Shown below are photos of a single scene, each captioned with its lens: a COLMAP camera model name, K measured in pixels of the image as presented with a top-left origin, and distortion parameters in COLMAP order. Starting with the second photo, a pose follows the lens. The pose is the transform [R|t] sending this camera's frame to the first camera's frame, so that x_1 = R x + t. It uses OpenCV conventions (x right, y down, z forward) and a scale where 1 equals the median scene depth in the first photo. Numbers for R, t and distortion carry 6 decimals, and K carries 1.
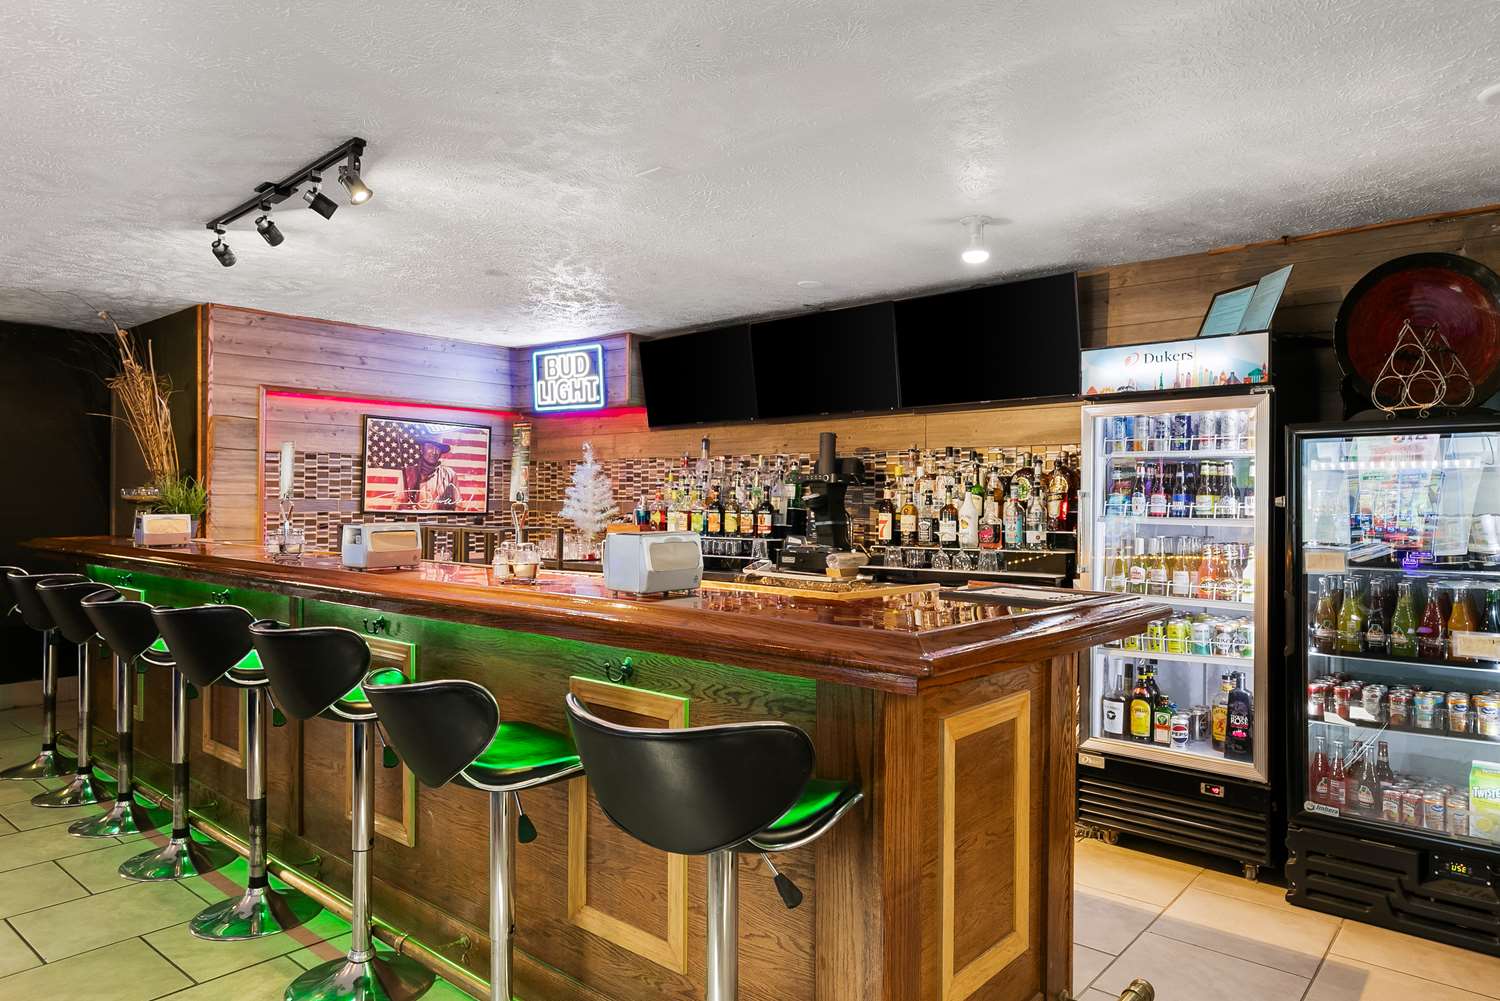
lens RADIAL K [[941.6, 0, 750.0], [0, 941.6, 500.5], [0, 0, 1]] dist [0.004909, -0.000875]
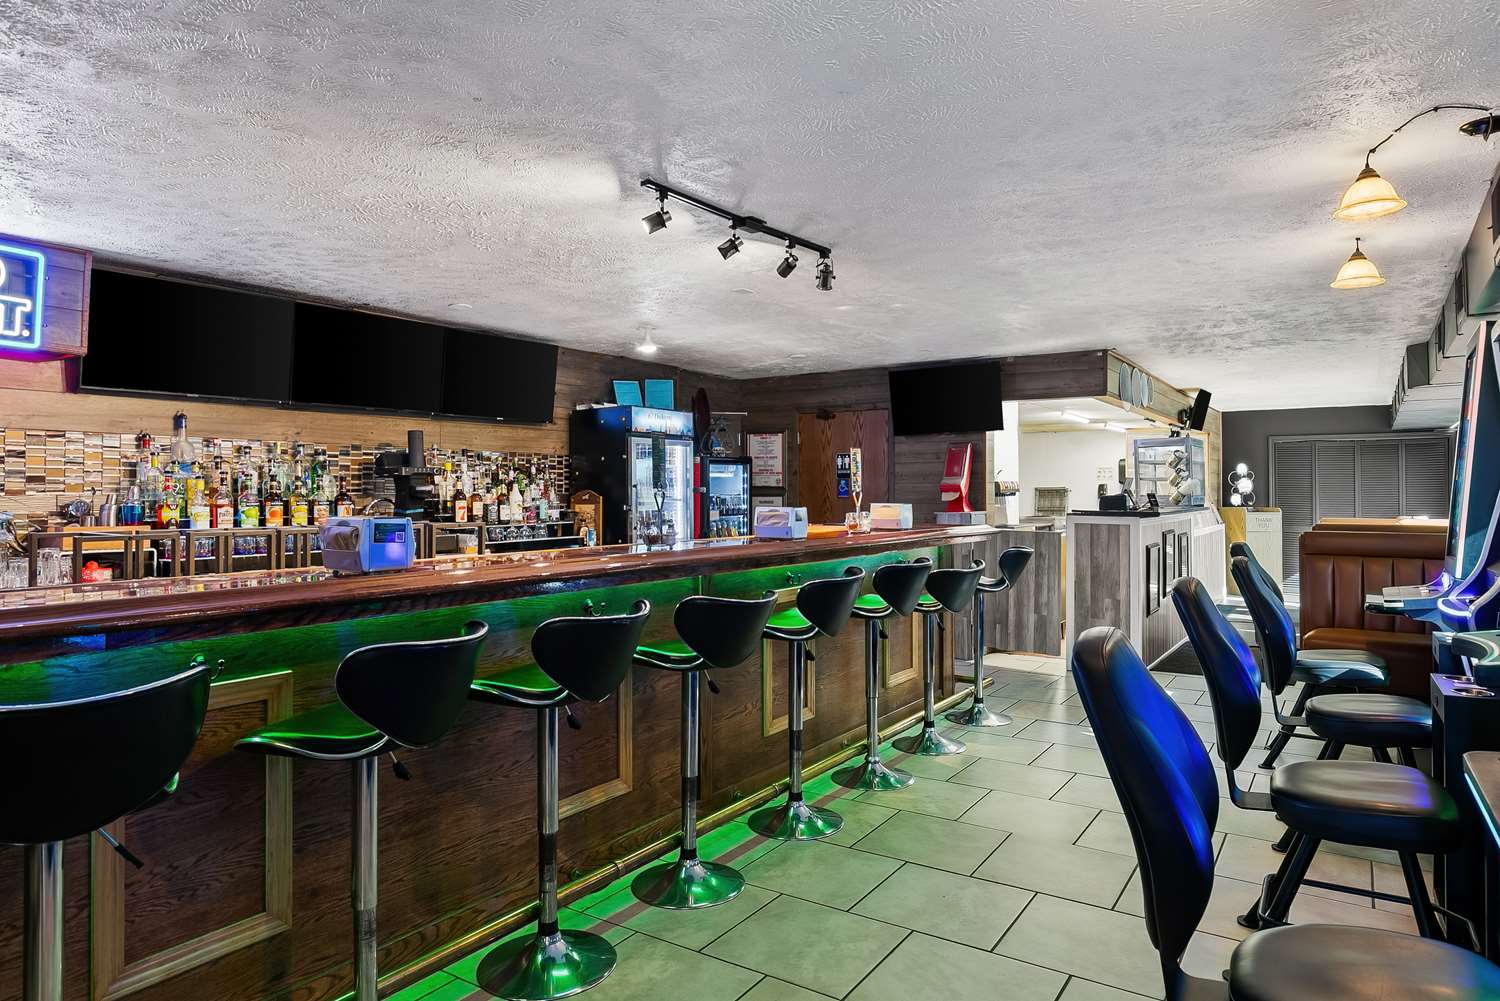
lens RADIAL K [[900.5, 0, 757.3], [0, 900.5, 479.8], [0, 0, 1]] dist [0.002194, 0.000910]
pose [[-0.108733, 0.007454, 0.994043, -0.972085], [0.000412, 0.999972, -0.007454, -0.005069], [-0.994071, -0.000401, -0.108733, 0.671525]]
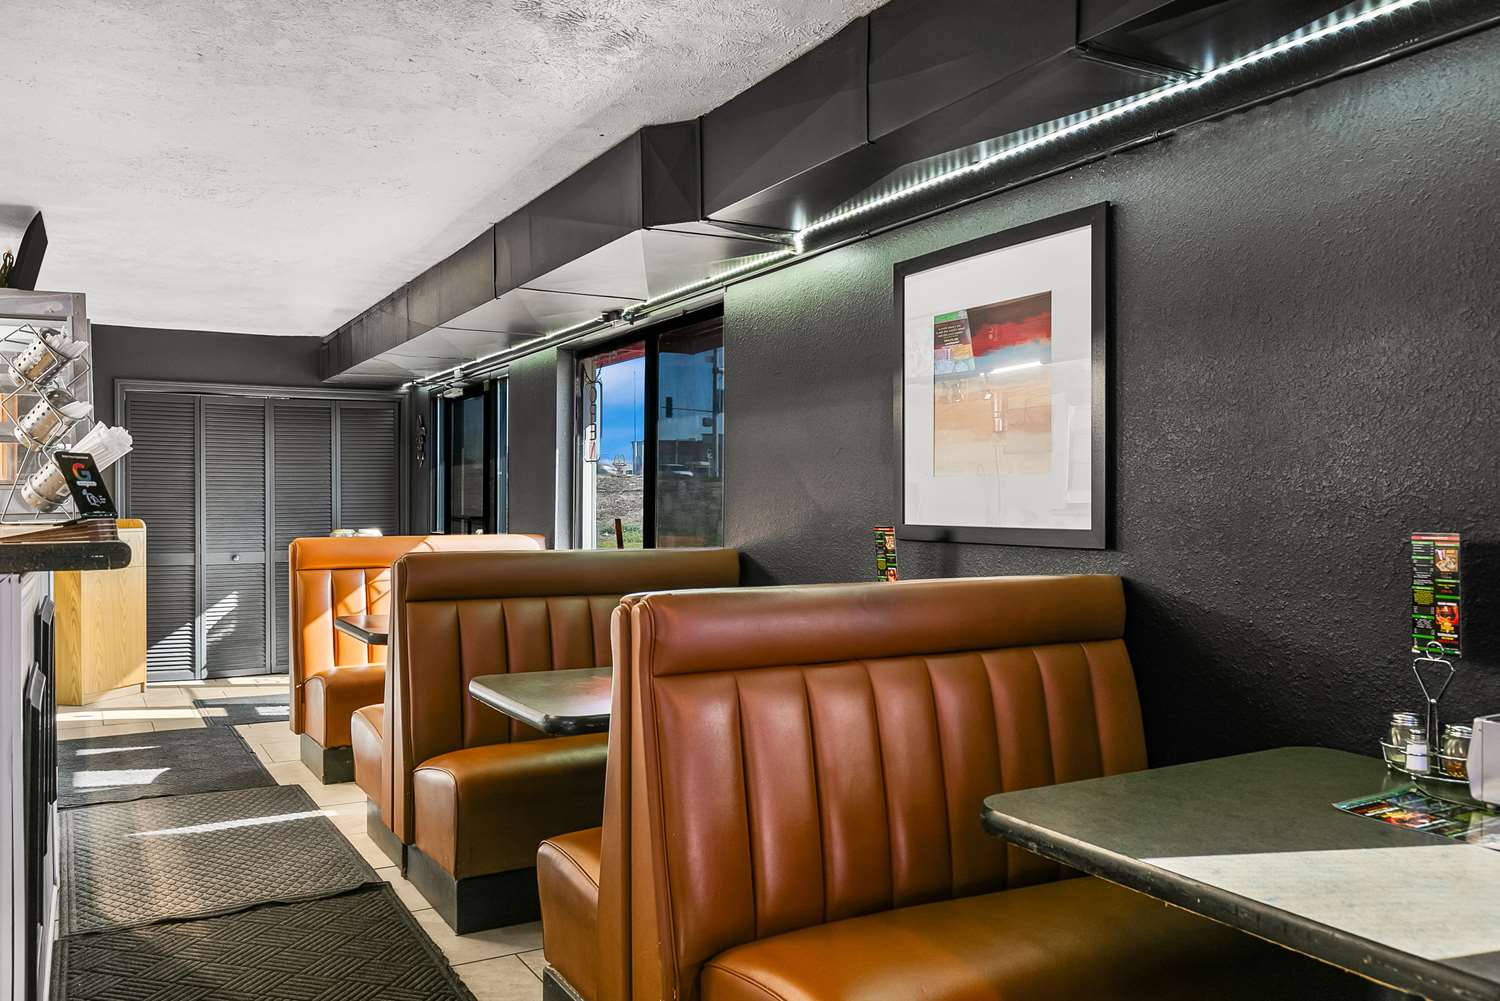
lens RADIAL K [[1164.3, 0, 750.0], [0, 1164.3, 500.5], [0, 0, 1]] dist [0.002923, 0.002553]
pose [[-0.940102, -0.004427, 0.340863, -0.093787], [-0.003283, 0.999987, 0.003932, 0.016699], [-0.340876, 0.002578, -0.940105, 0.249615]]
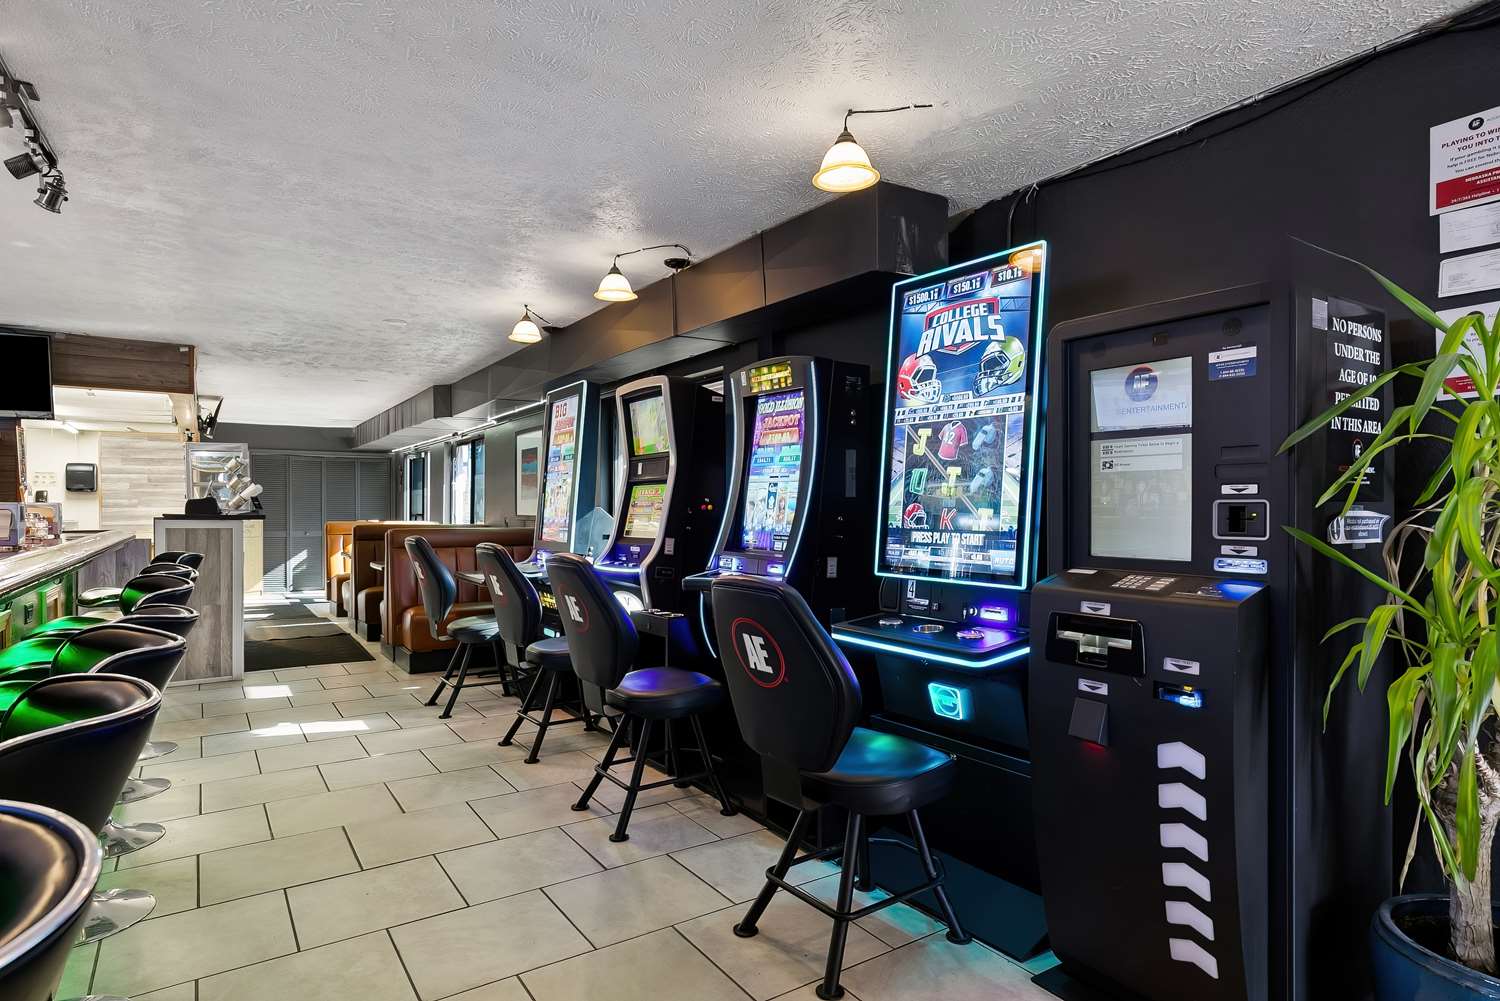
lens RADIAL K [[829.7, 0, 750.0], [0, 829.7, 500.5], [0, 0, 1]] dist [-0.000588, -0.000772]
pose [[-0.957997, -0.005937, 0.286716, -0.793065], [-0.007994, 0.999950, -0.006004, 0.011613], [-0.286666, -0.008043, -0.957997, 0.911325]]
